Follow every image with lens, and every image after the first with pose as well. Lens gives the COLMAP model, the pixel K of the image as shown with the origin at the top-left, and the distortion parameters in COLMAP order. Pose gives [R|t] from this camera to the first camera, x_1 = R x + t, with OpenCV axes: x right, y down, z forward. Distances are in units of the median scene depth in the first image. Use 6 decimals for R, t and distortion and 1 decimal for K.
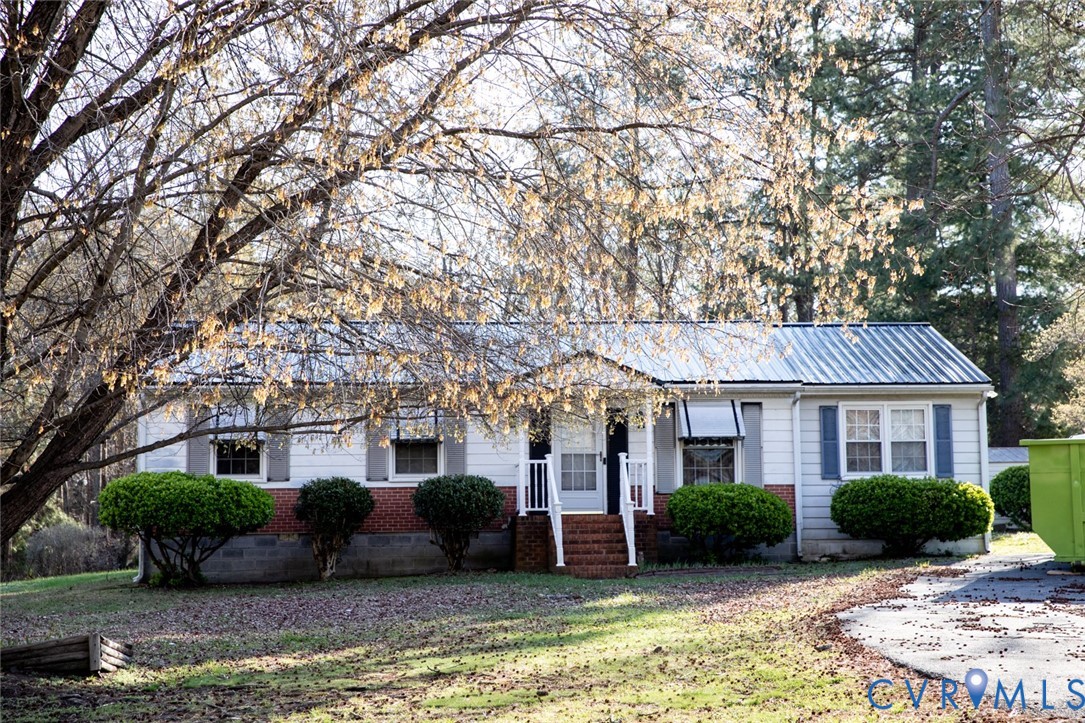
lens RADIAL K [[2196.1, 0, 542.4], [0, 2196.1, 361.6], [0, 0, 1]] dist [0.132504, 0.000000]
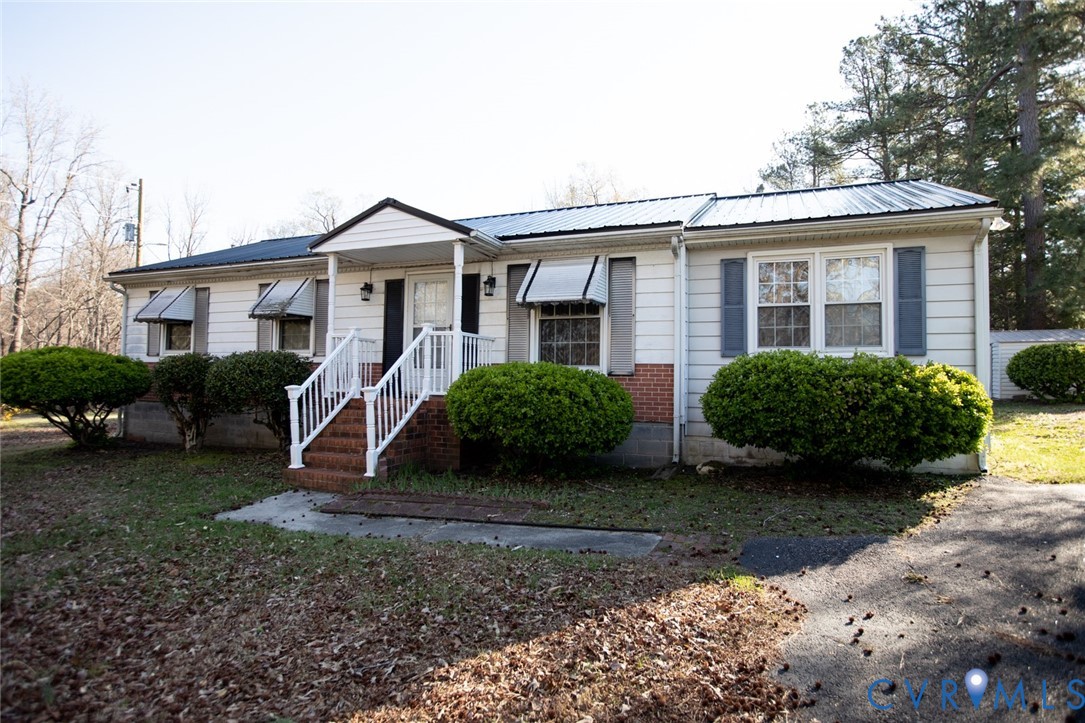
lens RADIAL K [[617.2, 0, 542.4], [0, 617.2, 364.3], [0, 0, 1]] dist [-0.006245, 0.001067]
pose [[0.893504, 0.012518, -0.448881, 0.167691], [0.018883, 0.997680, 0.065411, 0.041214], [0.448658, -0.066921, 0.891194, 0.788097]]
